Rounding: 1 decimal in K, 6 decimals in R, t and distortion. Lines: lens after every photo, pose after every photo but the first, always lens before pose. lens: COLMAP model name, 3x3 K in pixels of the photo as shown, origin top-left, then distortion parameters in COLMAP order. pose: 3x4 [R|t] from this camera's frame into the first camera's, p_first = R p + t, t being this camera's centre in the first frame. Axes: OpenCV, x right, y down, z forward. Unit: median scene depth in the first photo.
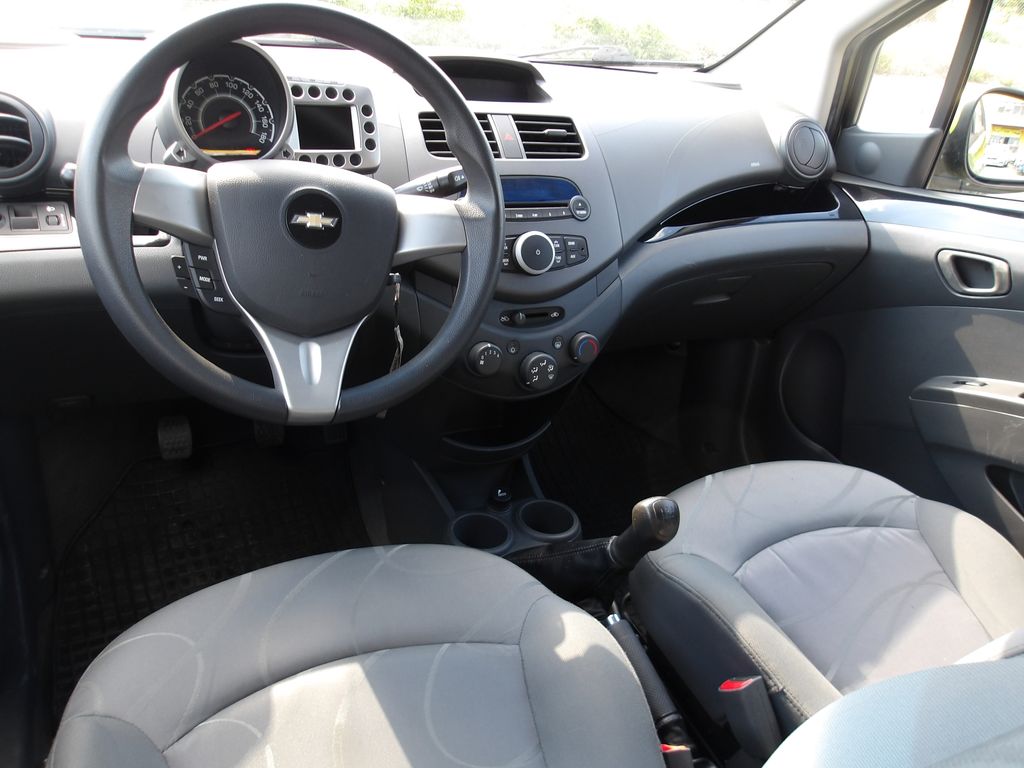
lens RADIAL K [[896.2, 0, 512.0], [0, 896.2, 384.0], [0, 0, 1]] dist [0.001988, -0.004118]
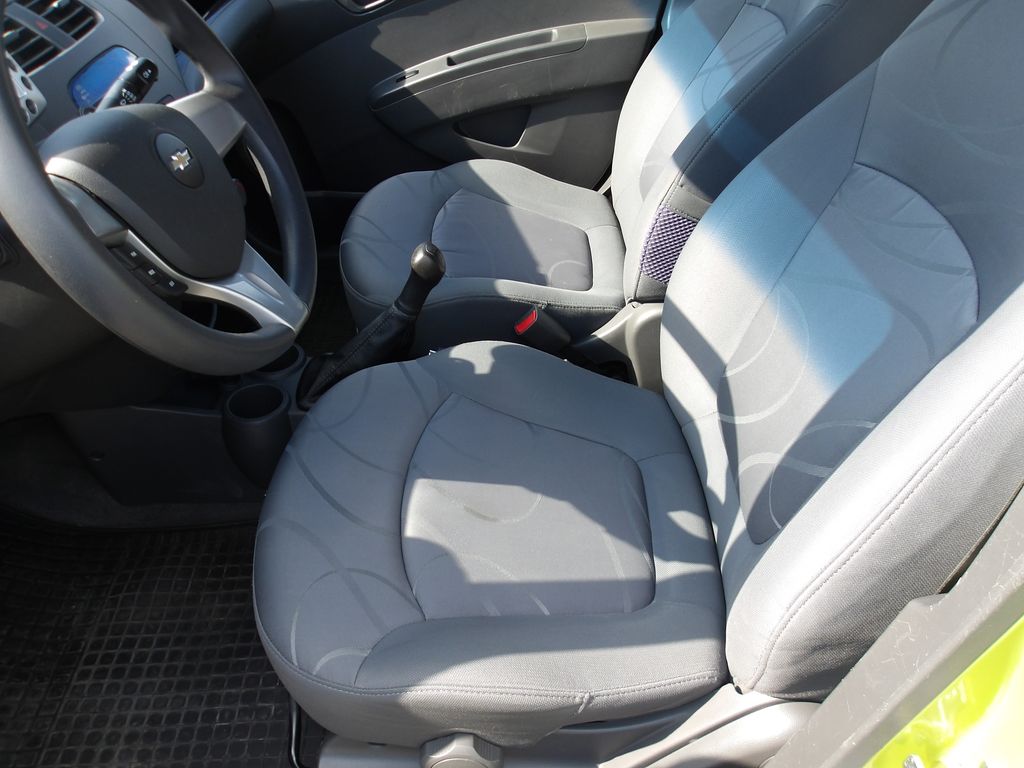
lens RADIAL K [[876.3, 0, 507.8], [0, 876.3, 383.6], [0, 0, 1]] dist [0.011417, -0.000111]
pose [[0.459752, -0.638973, 0.616718, -0.556726], [0.466966, 0.764651, 0.444130, -0.178265], [-0.755361, 0.083797, 0.649929, 0.117092]]
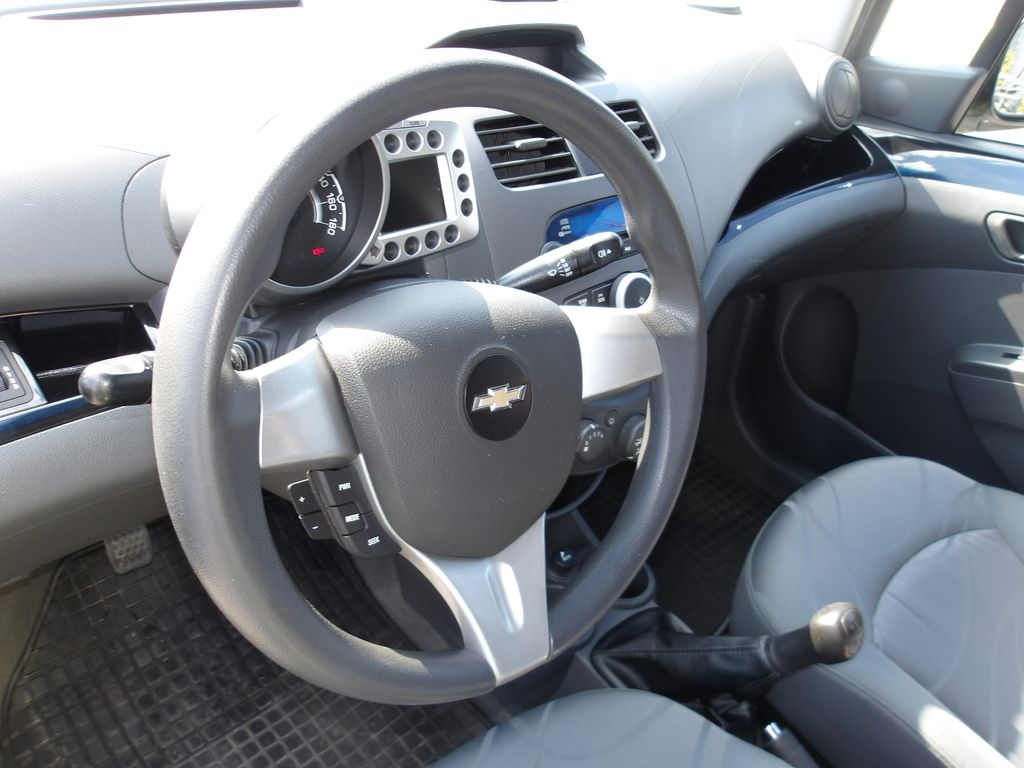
lens RADIAL K [[876.3, 0, 507.8], [0, 876.3, 383.6], [0, 0, 1]] dist [0.011417, -0.000111]
pose [[0.966617, -0.126050, 0.223078, -0.253588], [0.082850, 0.977615, 0.193404, -0.225133], [-0.242463, -0.168466, 0.955422, 0.274683]]
